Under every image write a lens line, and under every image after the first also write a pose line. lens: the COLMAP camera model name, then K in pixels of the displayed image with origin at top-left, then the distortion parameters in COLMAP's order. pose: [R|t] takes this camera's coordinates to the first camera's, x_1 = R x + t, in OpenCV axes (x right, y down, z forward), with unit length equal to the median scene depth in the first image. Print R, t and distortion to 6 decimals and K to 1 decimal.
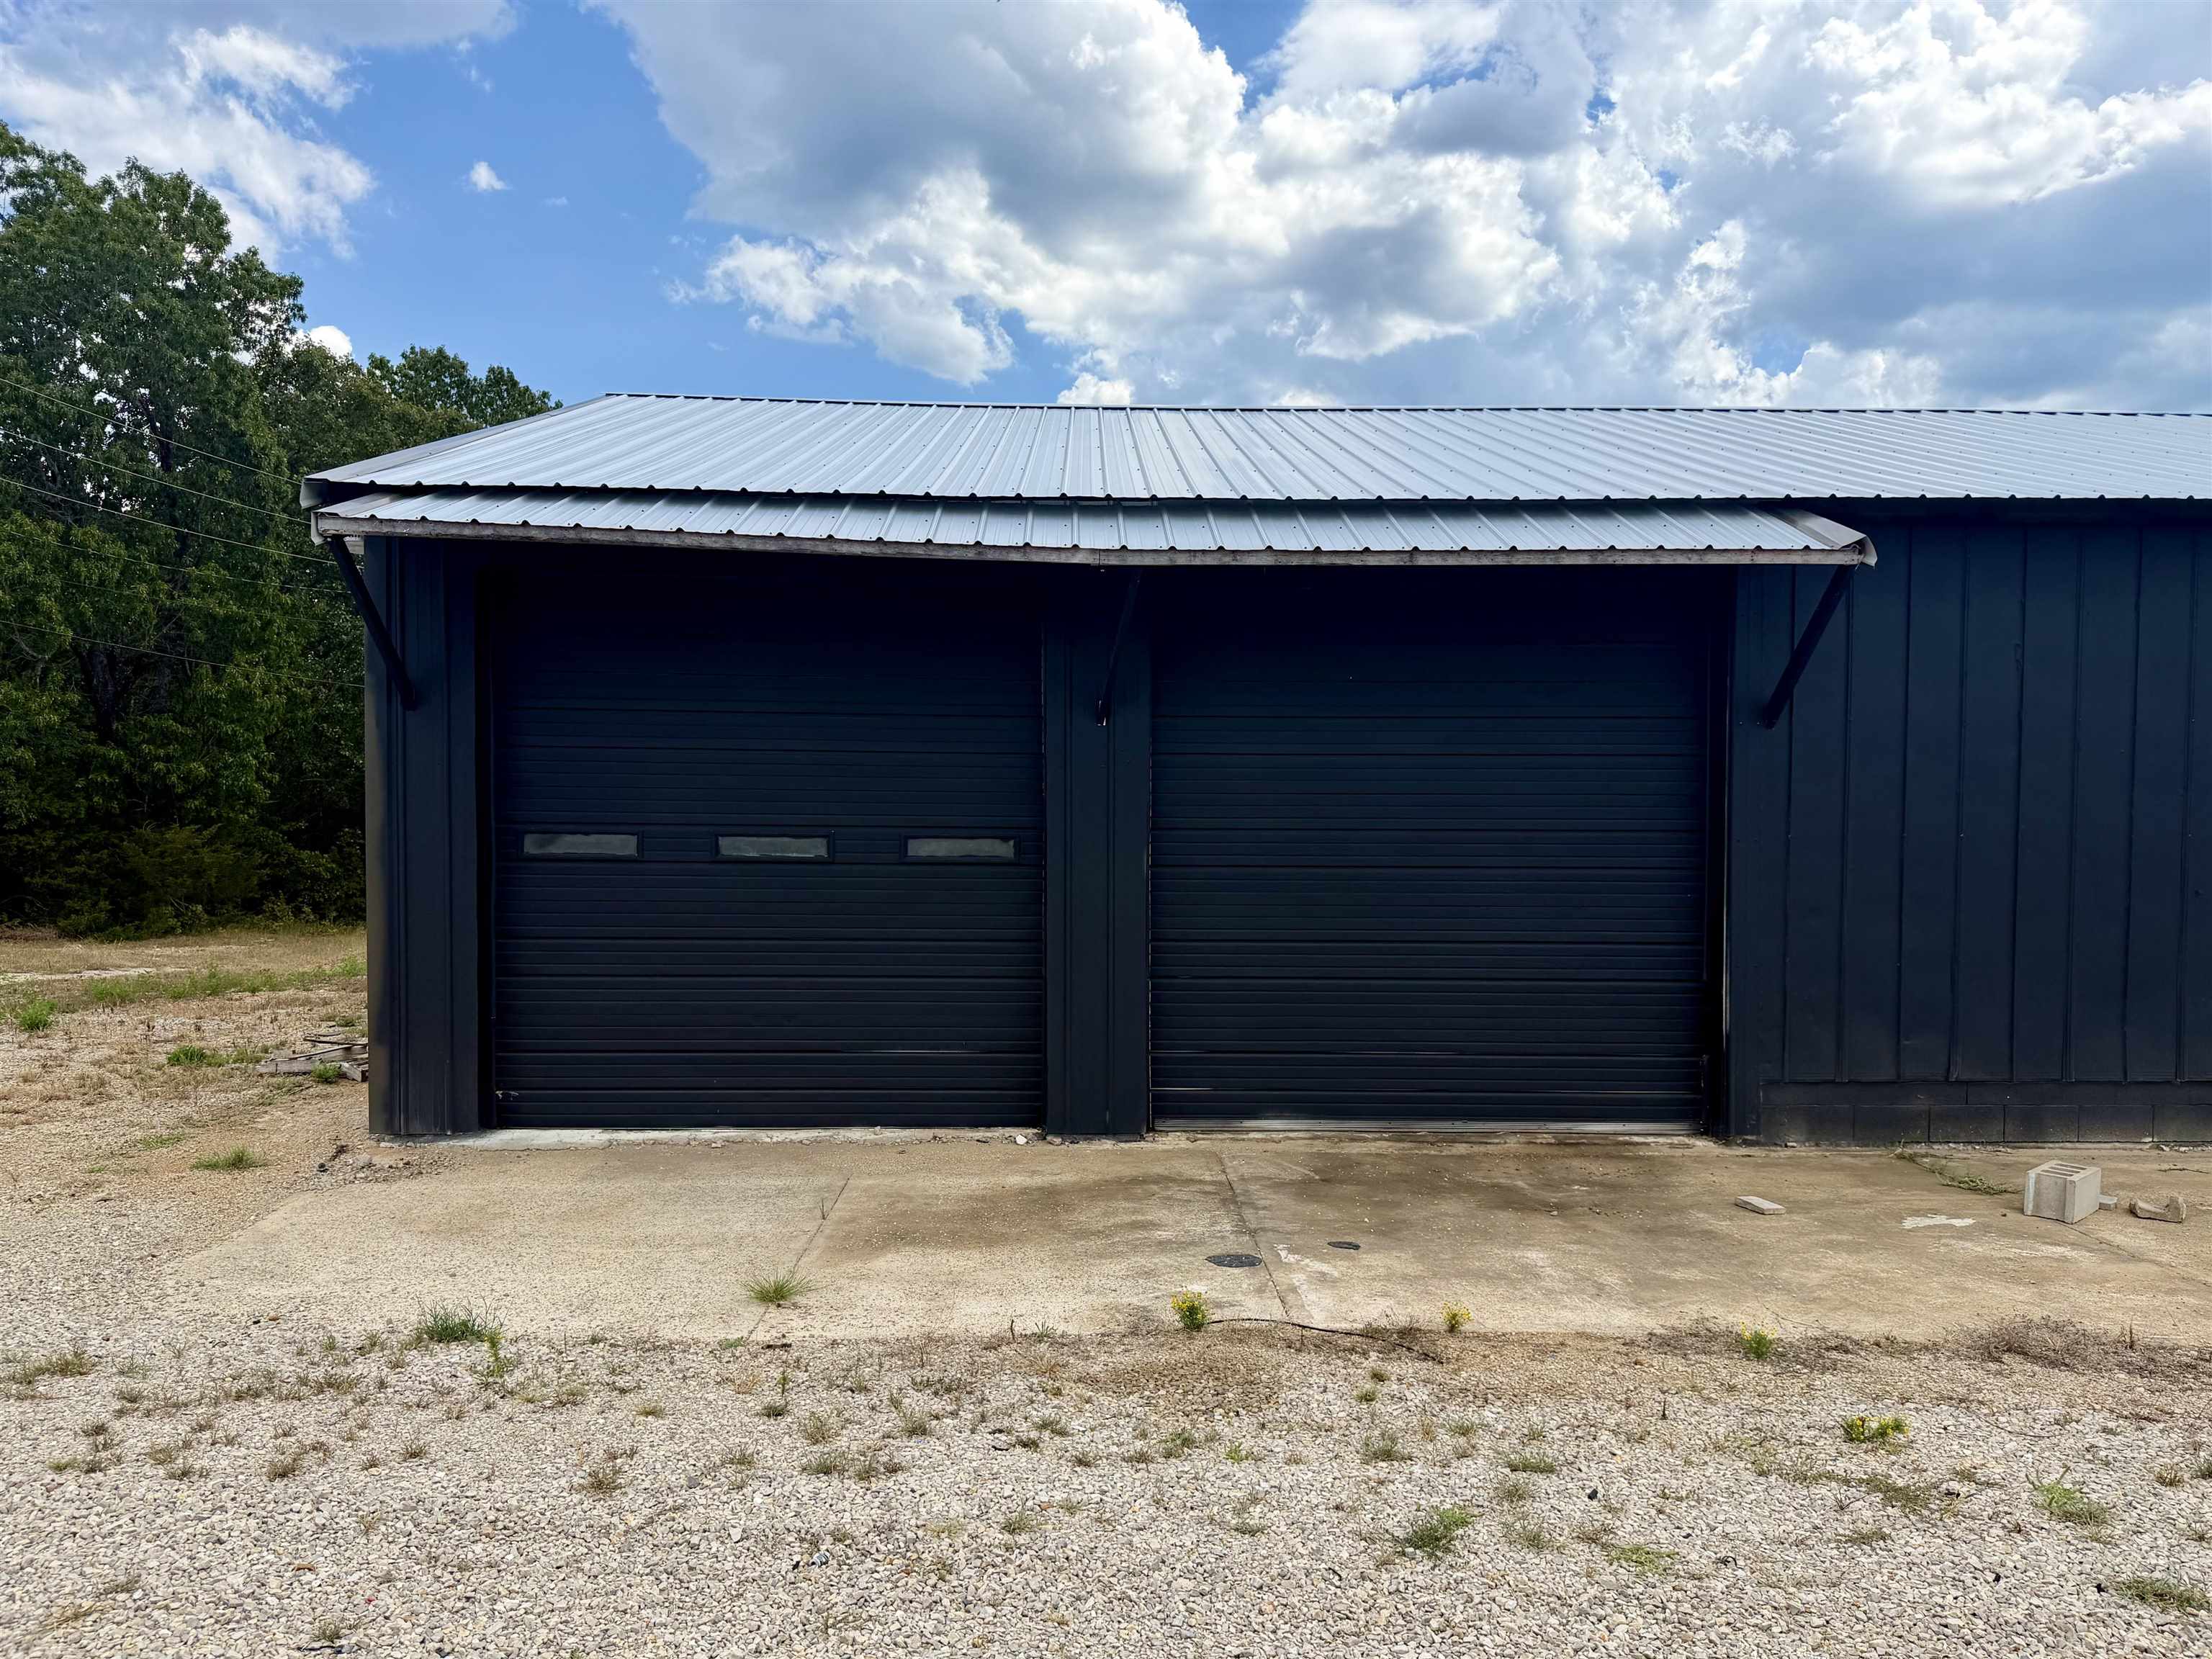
lens RADIAL K [[1586.8, 0, 1151.4], [0, 1586.8, 794.9], [0, 0, 1]] dist [0.059769, -0.050057]
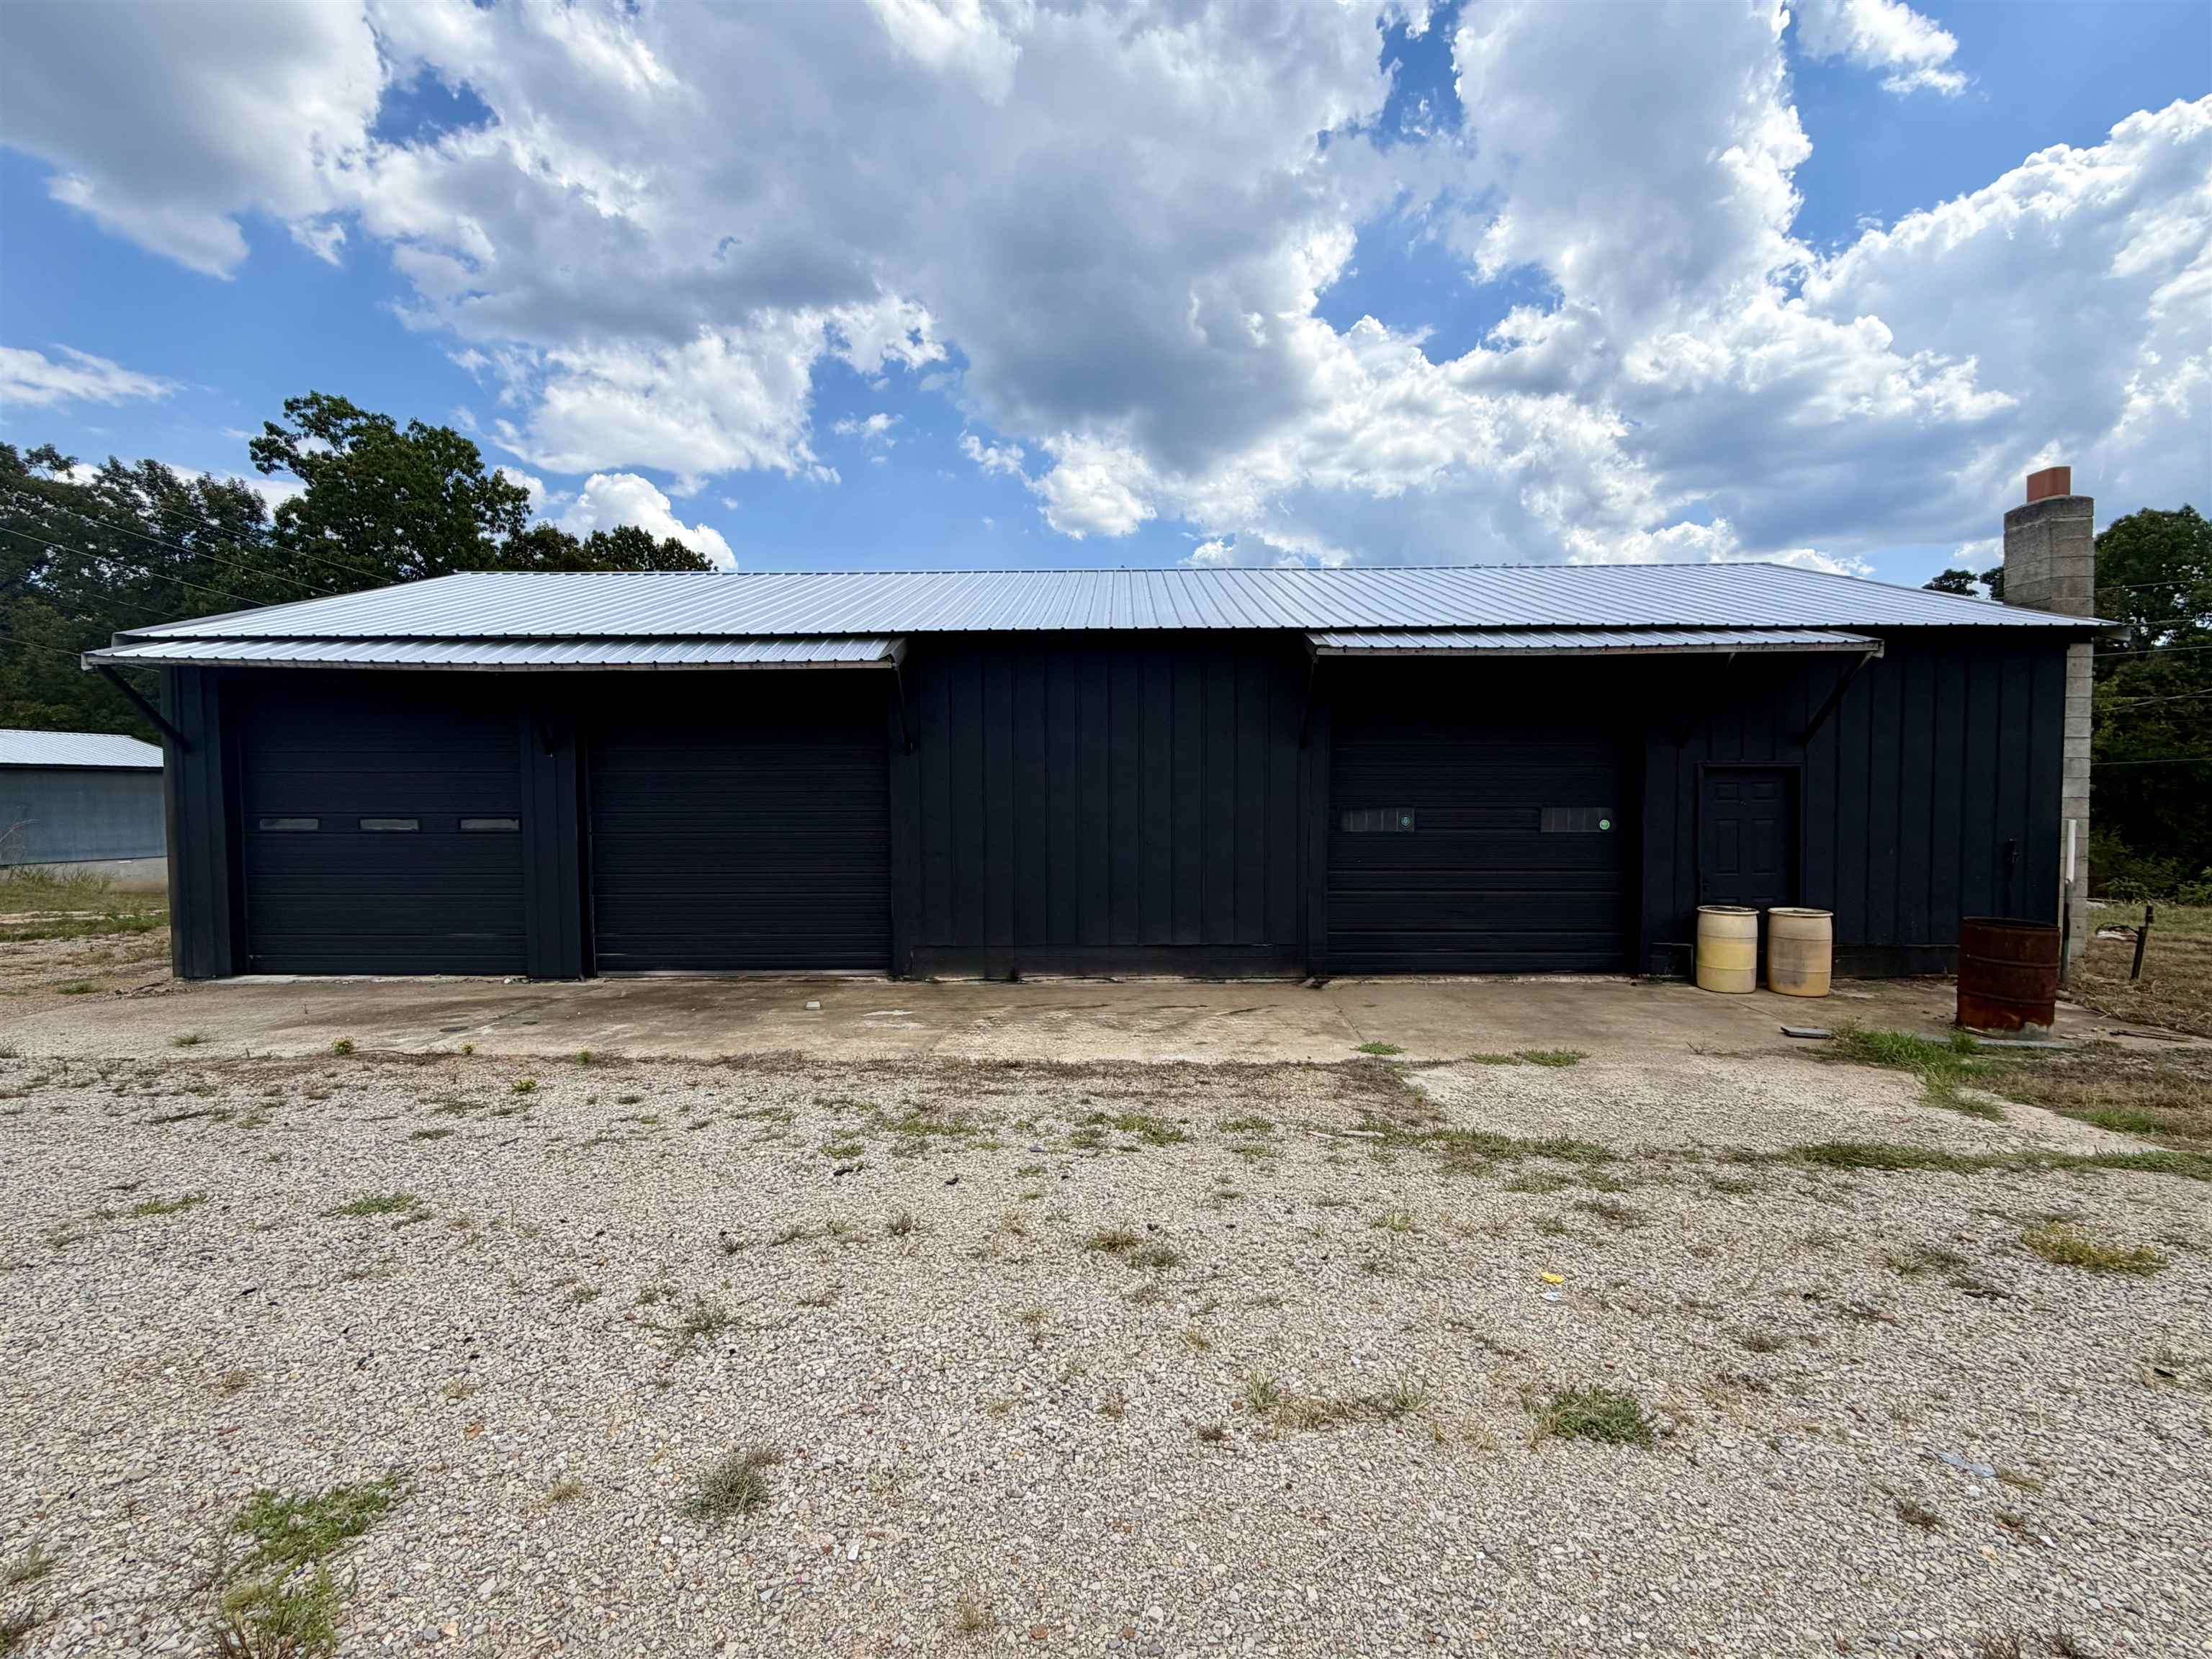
lens RADIAL K [[1015.9, 0, 1114.7], [0, 1015.9, 824.4], [0, 0, 1]] dist [0.004719, 0.000117]
pose [[0.999511, -0.008860, -0.029999, 0.651526], [0.009595, 0.999655, 0.024436, 0.011033], [0.029772, -0.024712, 0.999251, -0.165934]]
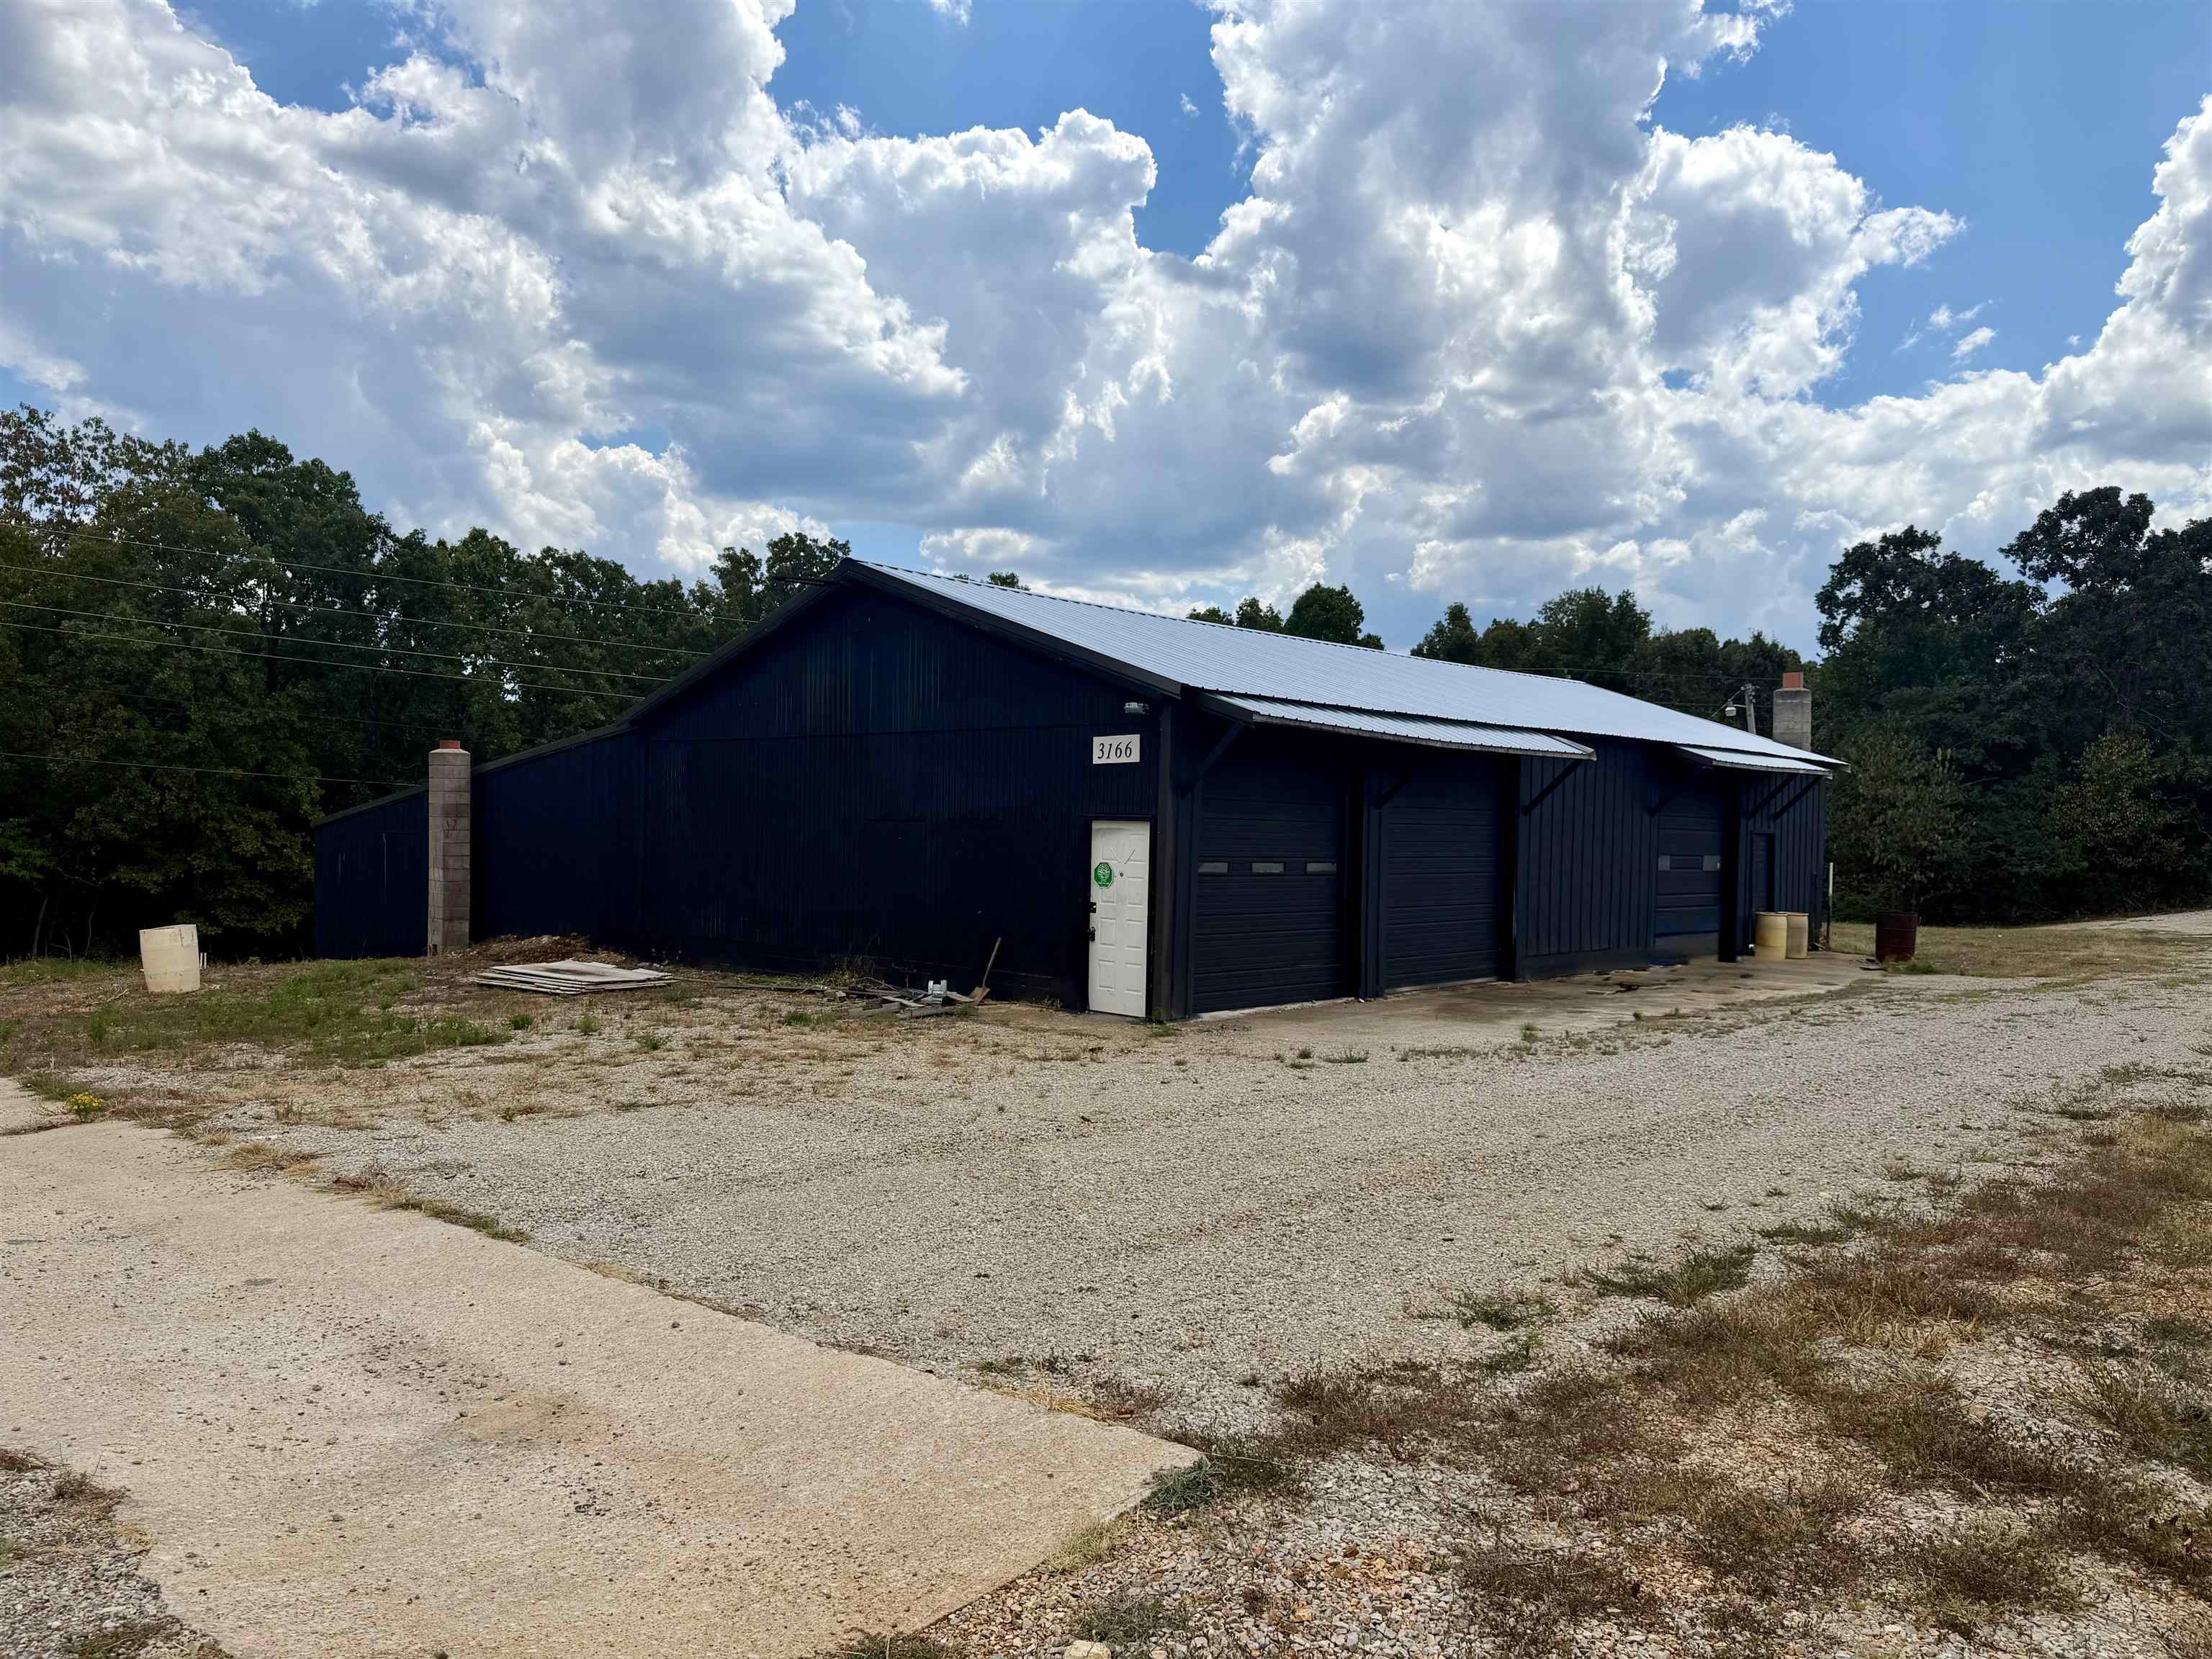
lens RADIAL K [[1586.8, 0, 1106.5], [0, 1586.8, 838.0], [0, 0, 1]] dist [0.059769, -0.050057]
pose [[0.686243, 0.002743, 0.727367, -1.836157], [-0.013963, 0.999858, 0.009403, -0.020339], [-0.727239, -0.016609, 0.686184, -0.221932]]
